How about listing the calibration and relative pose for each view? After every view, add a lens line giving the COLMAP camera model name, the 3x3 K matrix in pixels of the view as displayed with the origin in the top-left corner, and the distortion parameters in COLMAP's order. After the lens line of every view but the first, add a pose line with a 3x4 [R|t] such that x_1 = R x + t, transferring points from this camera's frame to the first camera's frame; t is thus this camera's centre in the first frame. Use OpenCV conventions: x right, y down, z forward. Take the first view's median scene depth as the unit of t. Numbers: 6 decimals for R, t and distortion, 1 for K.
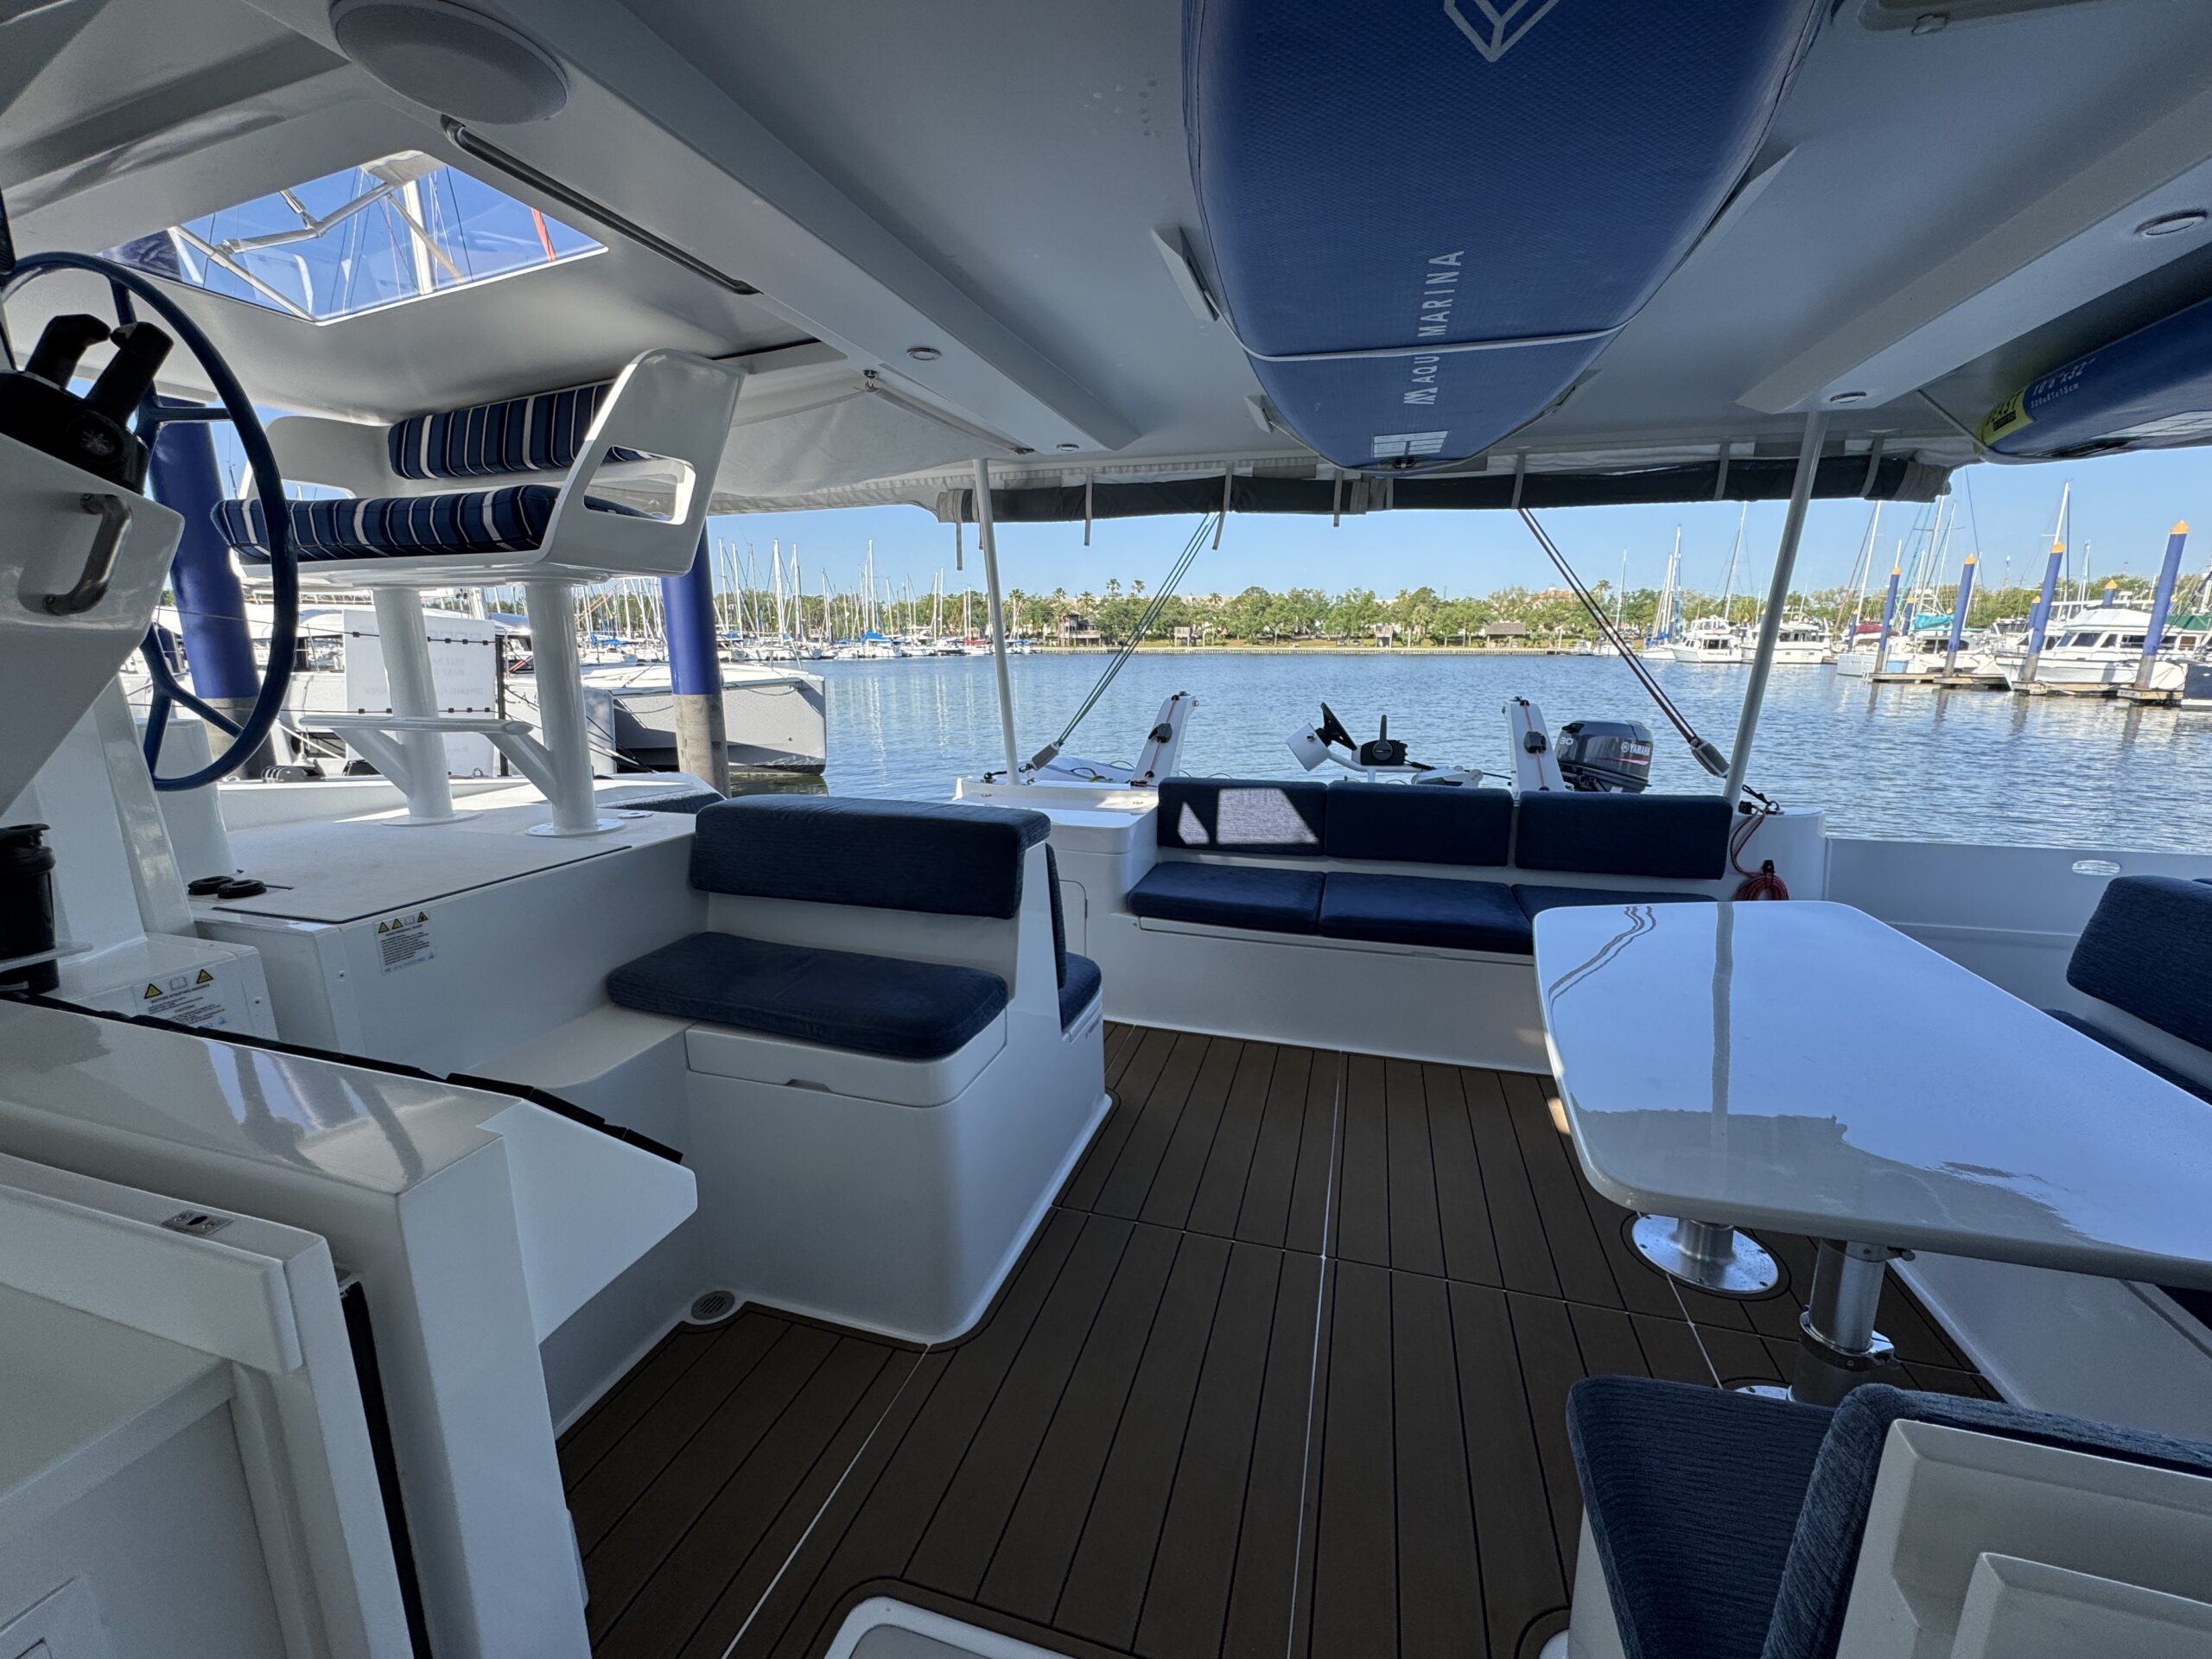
lens RADIAL K [[879.0, 0, 1111.5], [0, 879.0, 833.8], [0, 0, 1]] dist [-0.004348, -0.000589]
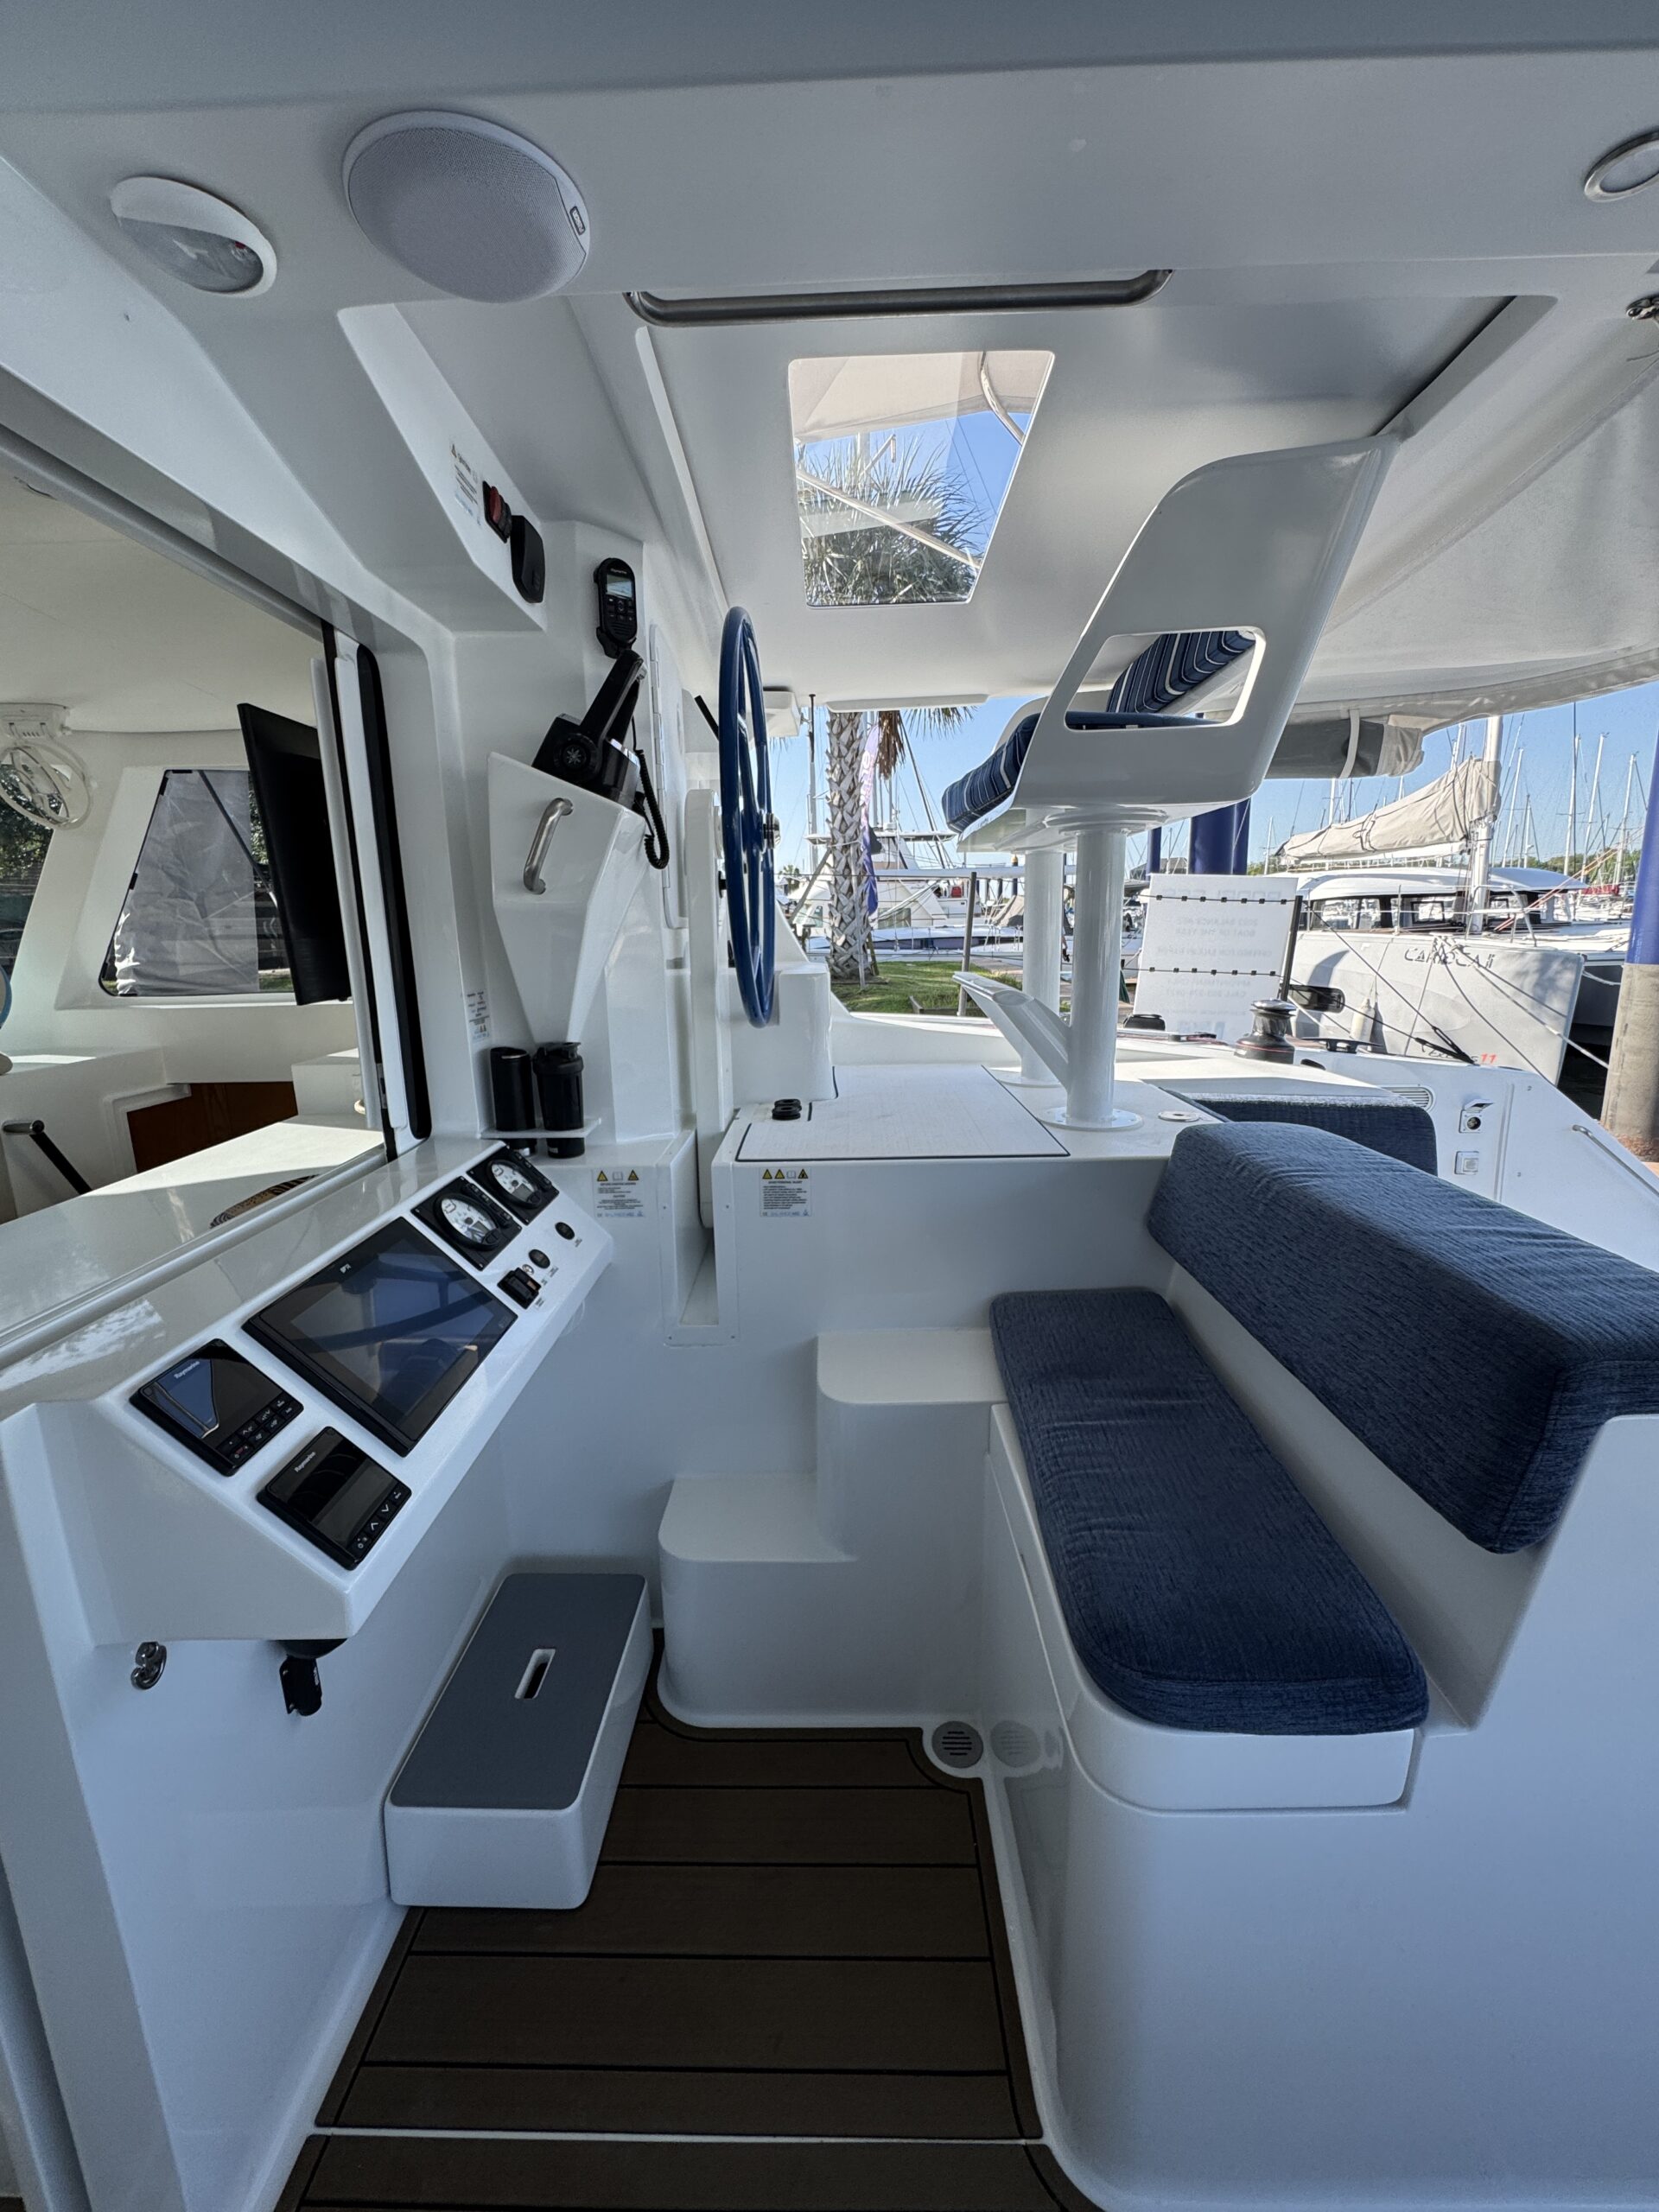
lens RADIAL K [[879.0, 0, 826.3], [0, 879.0, 1105.7], [0, 0, 1]] dist [-0.004348, -0.000589]
pose [[0.271523, 0.187817, -0.943928, 0.134335], [-0.174380, 0.974141, 0.143667, -0.101849], [0.946502, 0.125594, 0.297253, 0.529366]]
